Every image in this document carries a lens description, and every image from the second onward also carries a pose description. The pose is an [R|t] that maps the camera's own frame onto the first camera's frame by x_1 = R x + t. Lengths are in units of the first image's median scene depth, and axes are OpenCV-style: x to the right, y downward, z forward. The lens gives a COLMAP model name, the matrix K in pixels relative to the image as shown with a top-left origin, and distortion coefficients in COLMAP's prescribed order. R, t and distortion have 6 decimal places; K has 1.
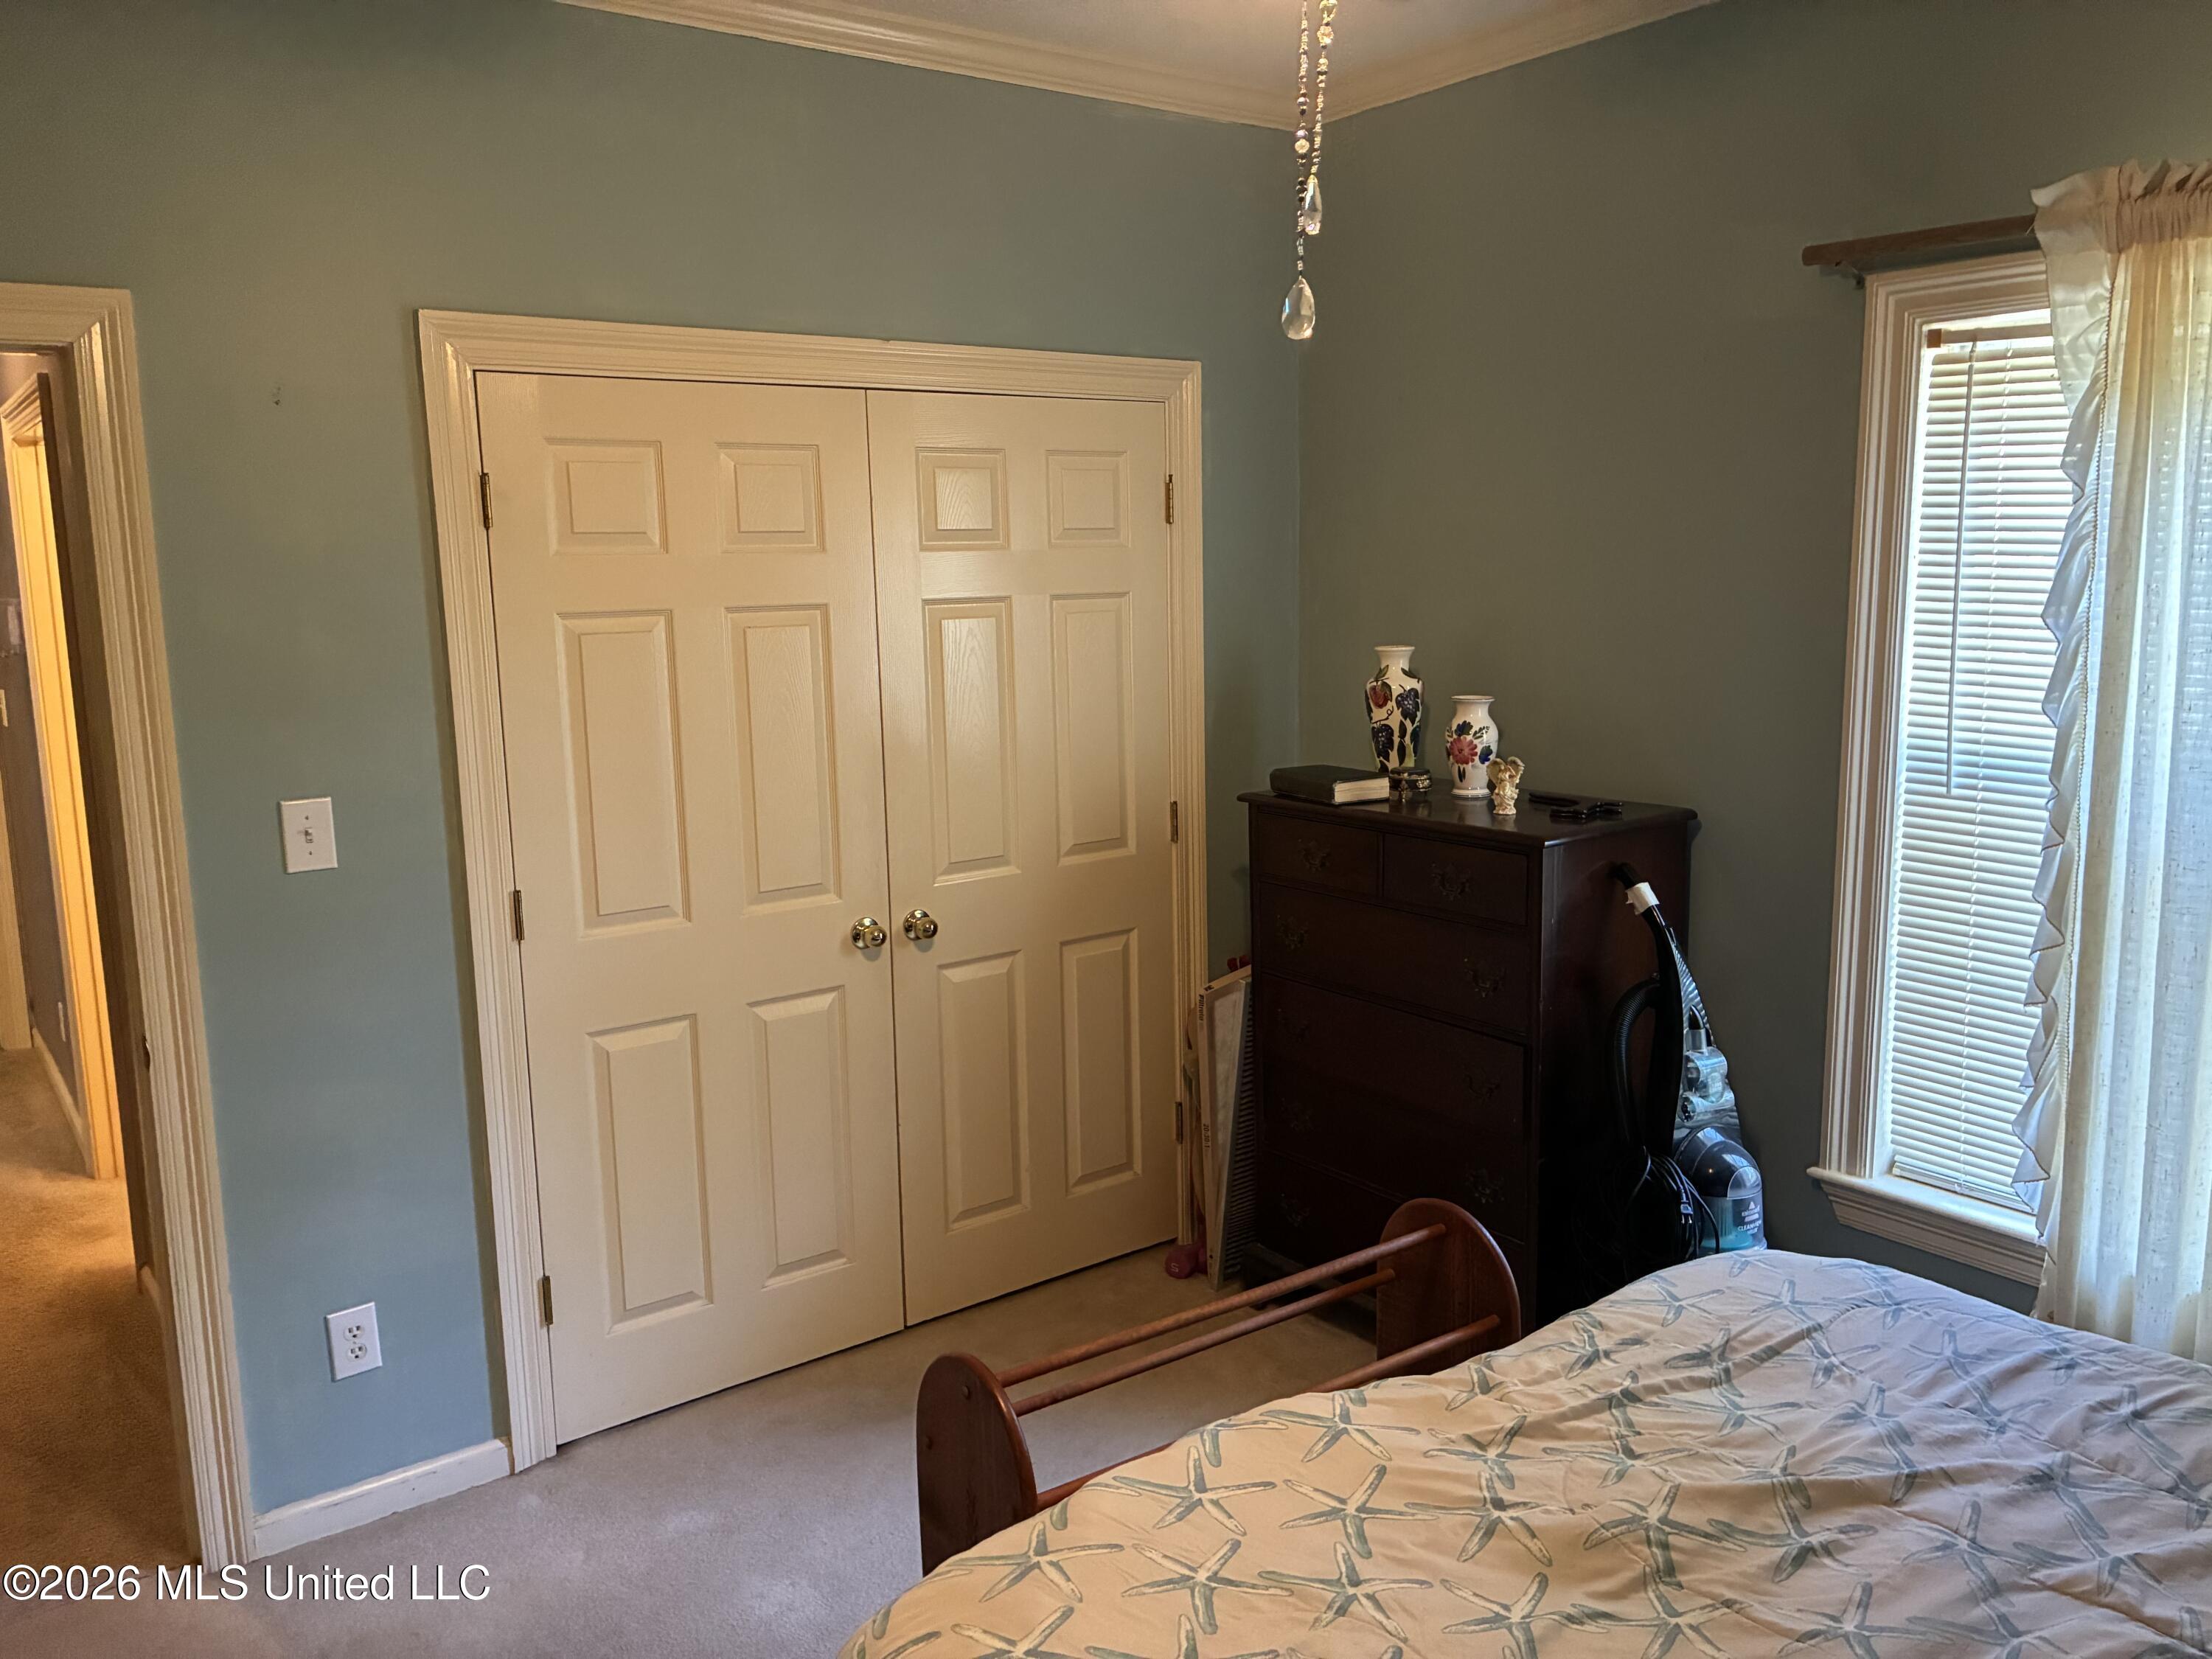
lens RADIAL K [[1684.0, 0, 1108.6], [0, 1684.0, 828.4], [0, 0, 1]] dist [0.049062, -0.057214]
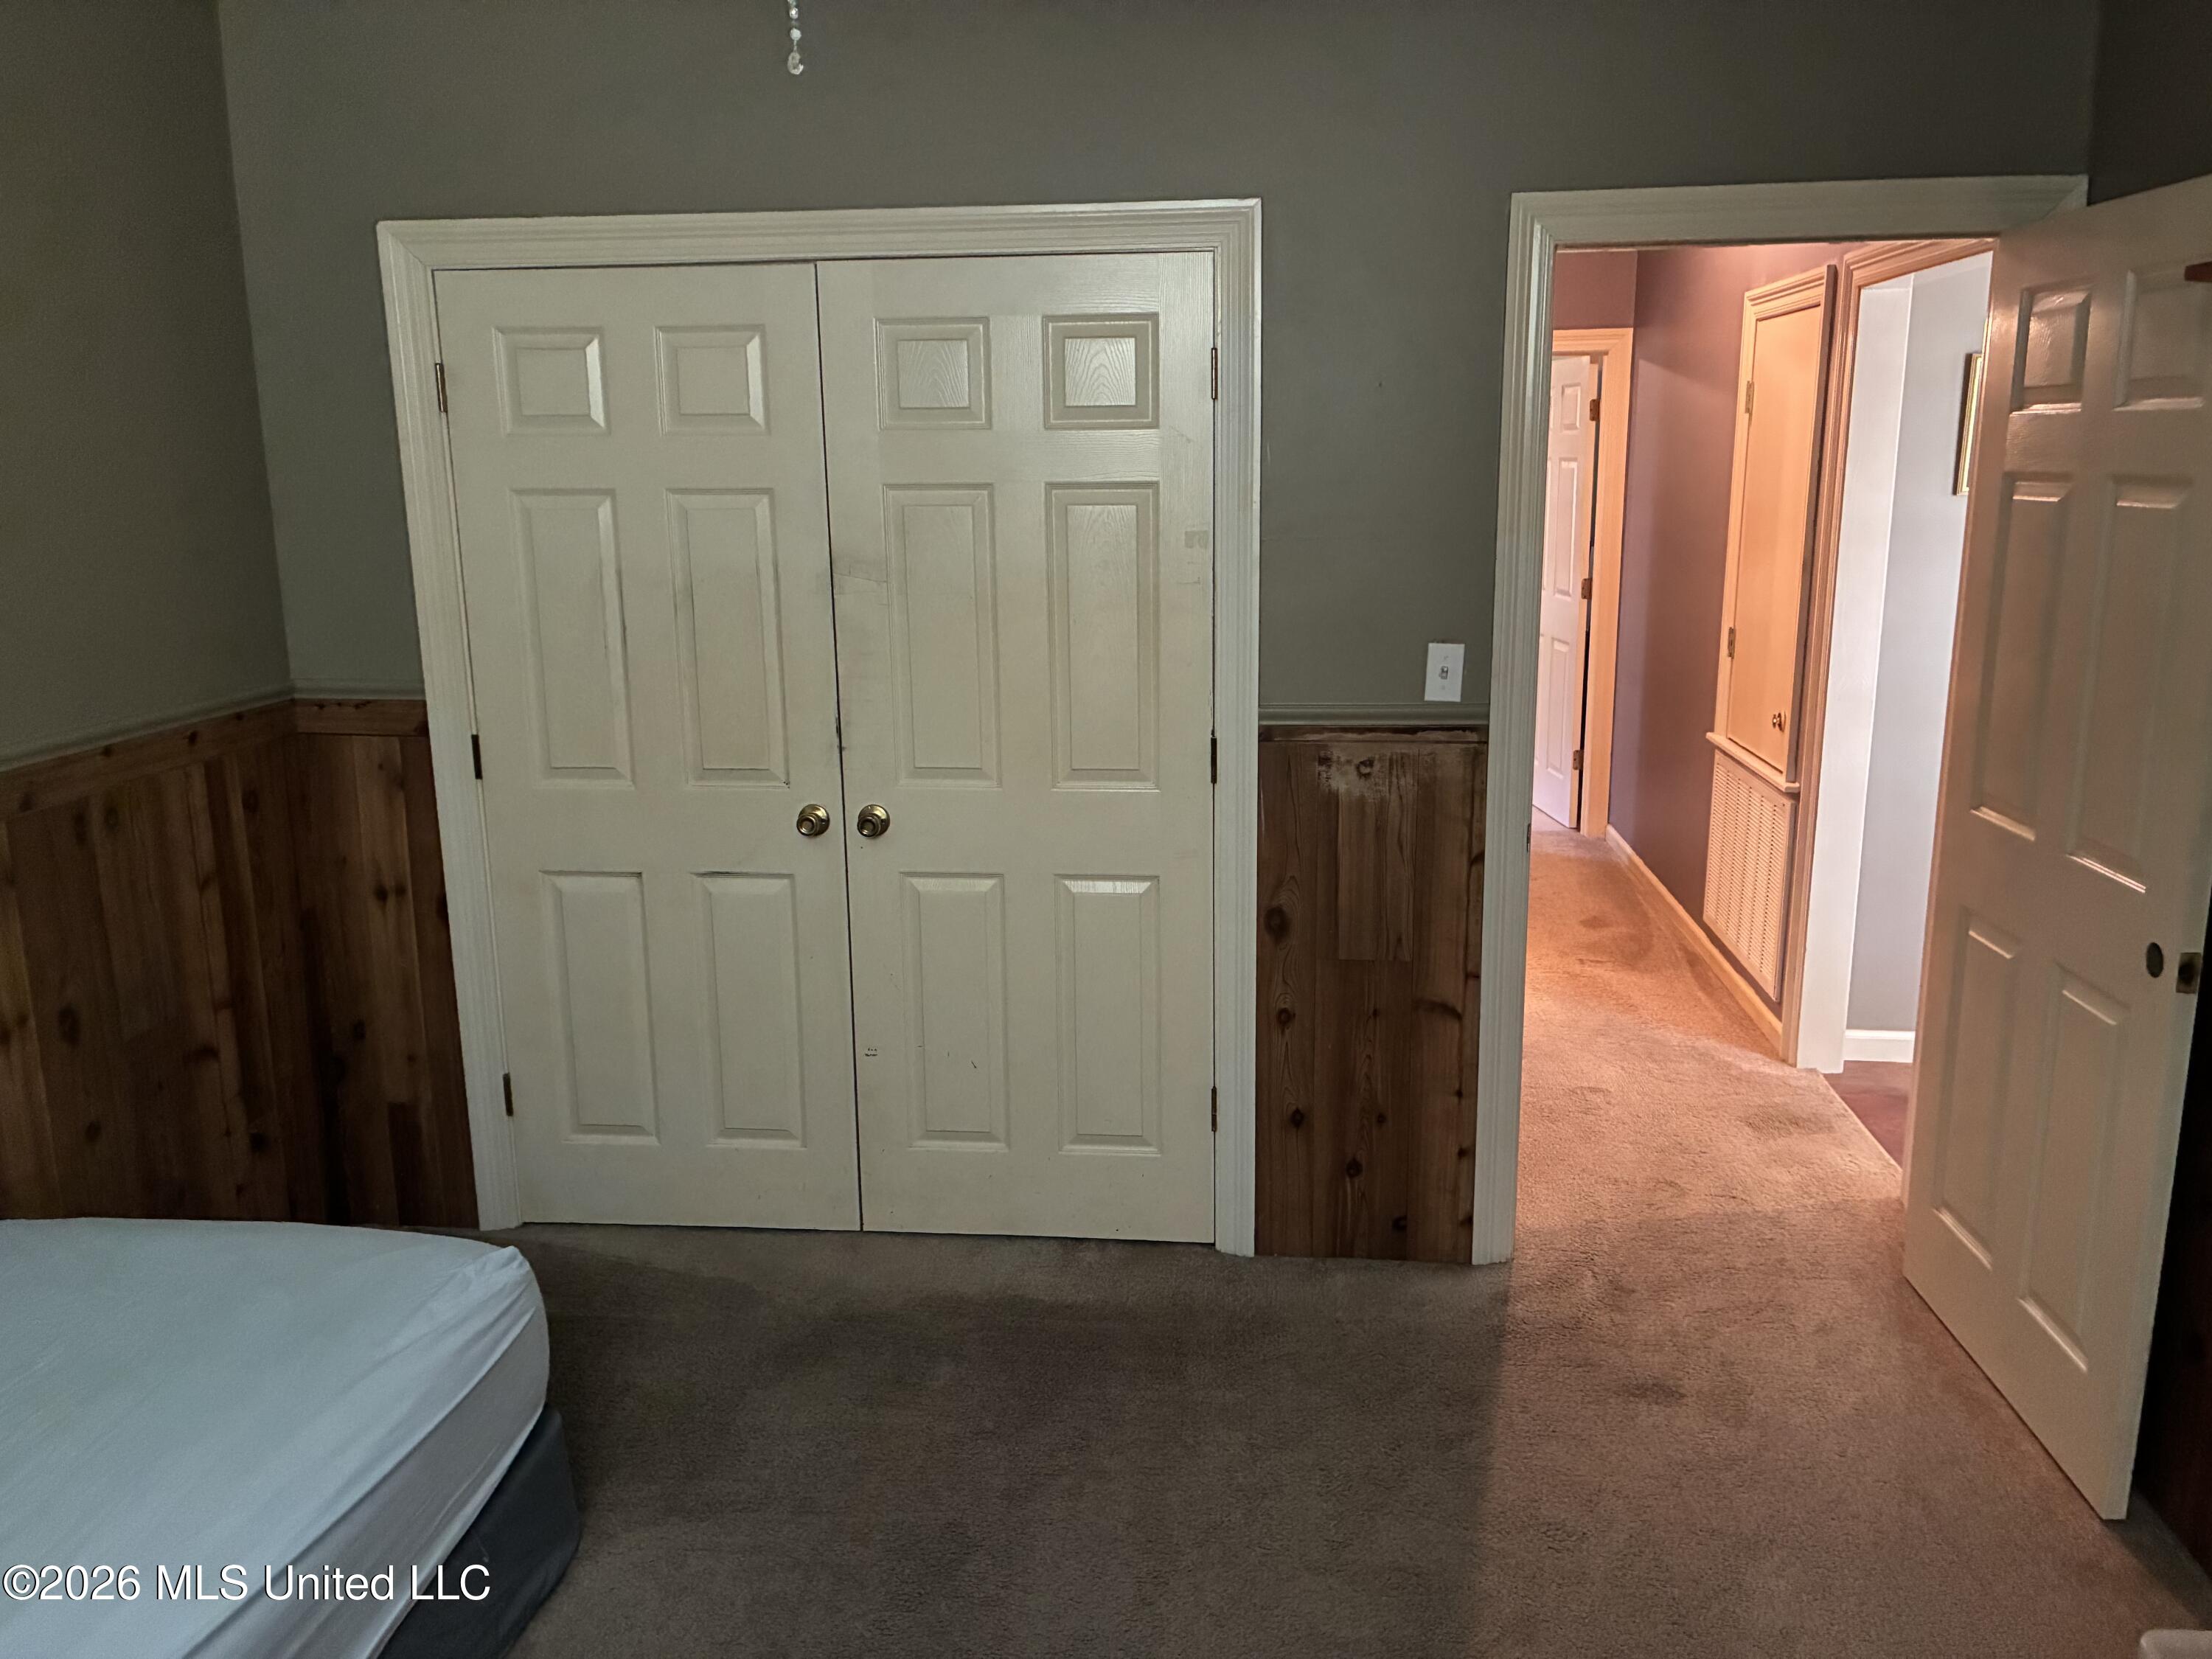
lens RADIAL K [[1684.0, 0, 1106.1], [0, 1684.0, 827.7], [0, 0, 1]] dist [0.049062, -0.057214]
pose [[0.799160, 0.144115, -0.583587, 0.562997], [-0.093719, 0.988835, 0.115852, -0.063803], [0.593768, -0.037891, 0.803744, 0.281989]]
